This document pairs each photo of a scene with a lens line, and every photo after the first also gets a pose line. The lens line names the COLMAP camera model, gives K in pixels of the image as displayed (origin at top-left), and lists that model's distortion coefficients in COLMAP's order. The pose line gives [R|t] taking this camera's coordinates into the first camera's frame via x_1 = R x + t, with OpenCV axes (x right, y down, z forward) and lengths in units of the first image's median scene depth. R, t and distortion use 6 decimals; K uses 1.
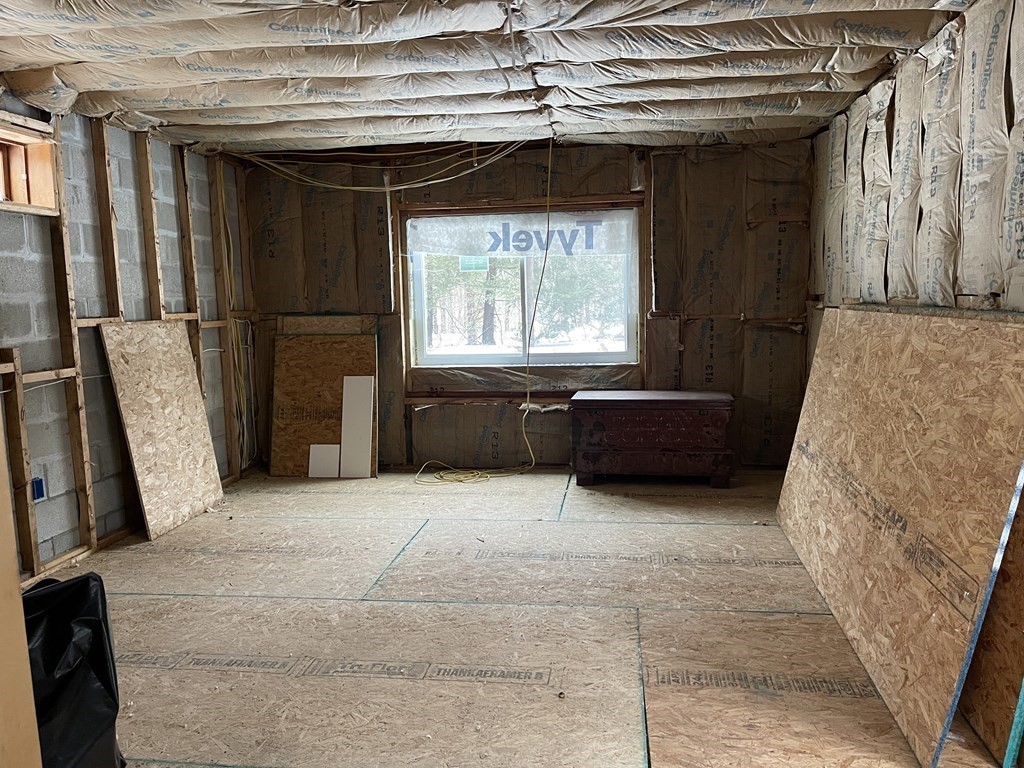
lens RADIAL K [[774.2, 0, 515.4], [0, 774.2, 384.7], [0, 0, 1]] dist [0.063578, -0.064516]
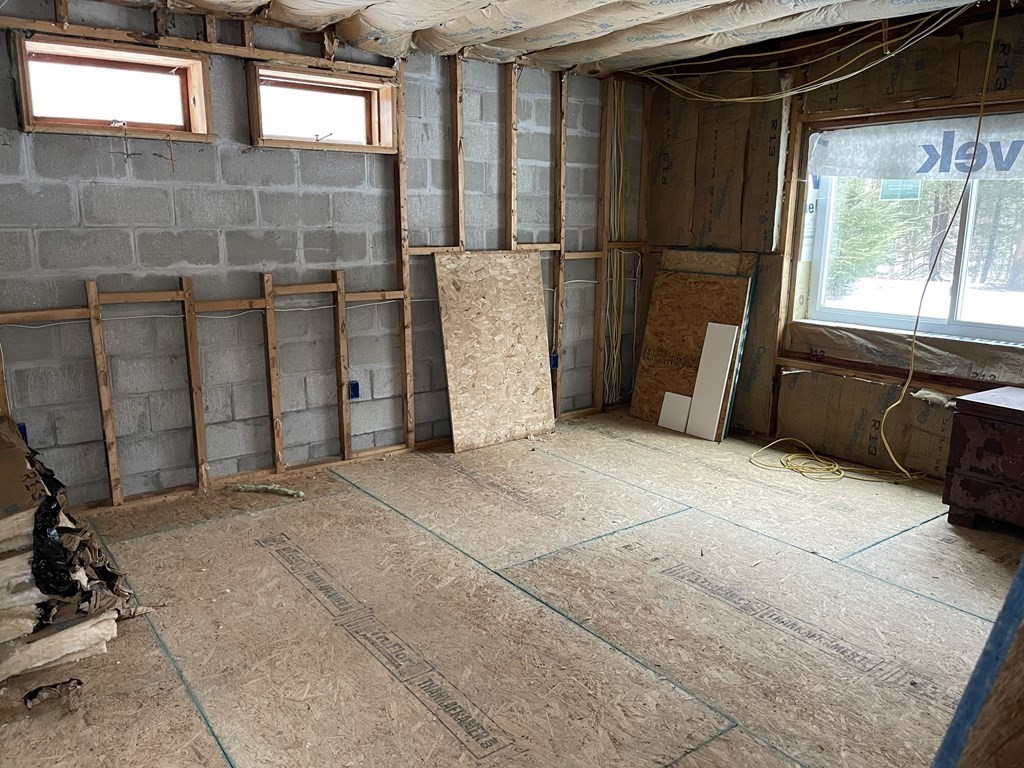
lens RADIAL K [[774.2, 0, 509.7], [0, 774.2, 389.9], [0, 0, 1]] dist [0.063578, -0.064516]
pose [[0.701481, 0.181923, -0.689078, 0.260190], [-0.102587, 0.982577, 0.154976, -0.052697], [0.705266, -0.038023, 0.707922, 0.227697]]
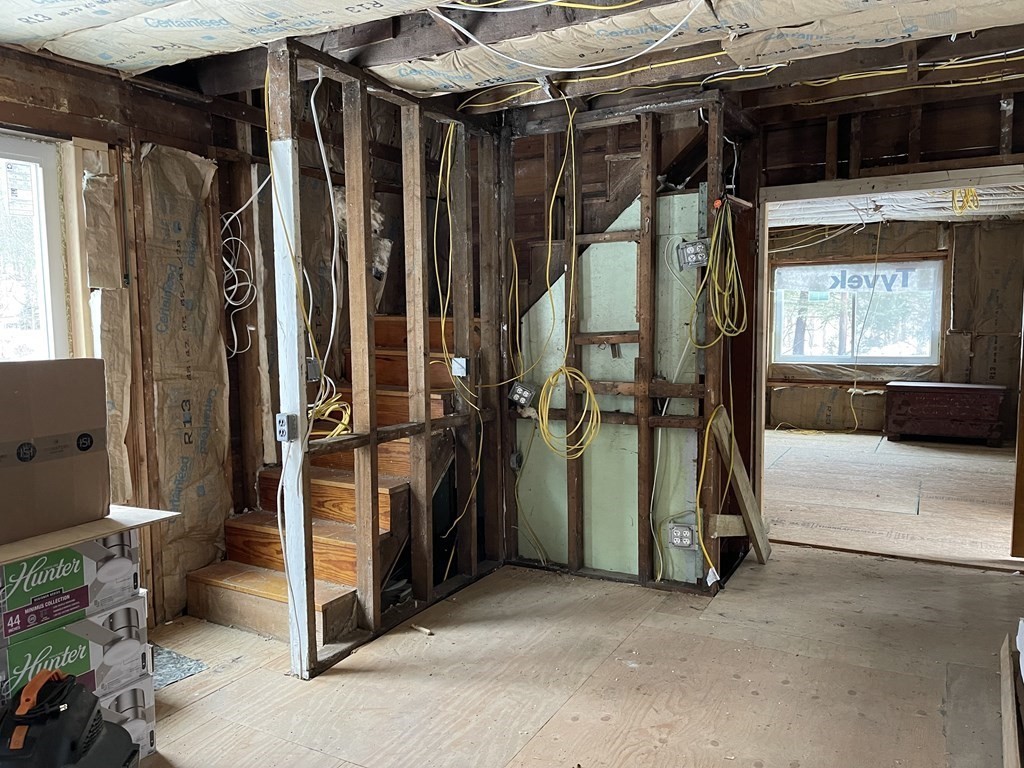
lens RADIAL K [[774.2, 0, 507.8], [0, 774.2, 391.0], [0, 0, 1]] dist [0.063578, -0.064516]
pose [[0.930696, 0.046919, -0.362771, -0.062925], [-0.049969, 0.998750, 0.000978, 0.065310], [0.362364, 0.017217, 0.931878, -0.723695]]
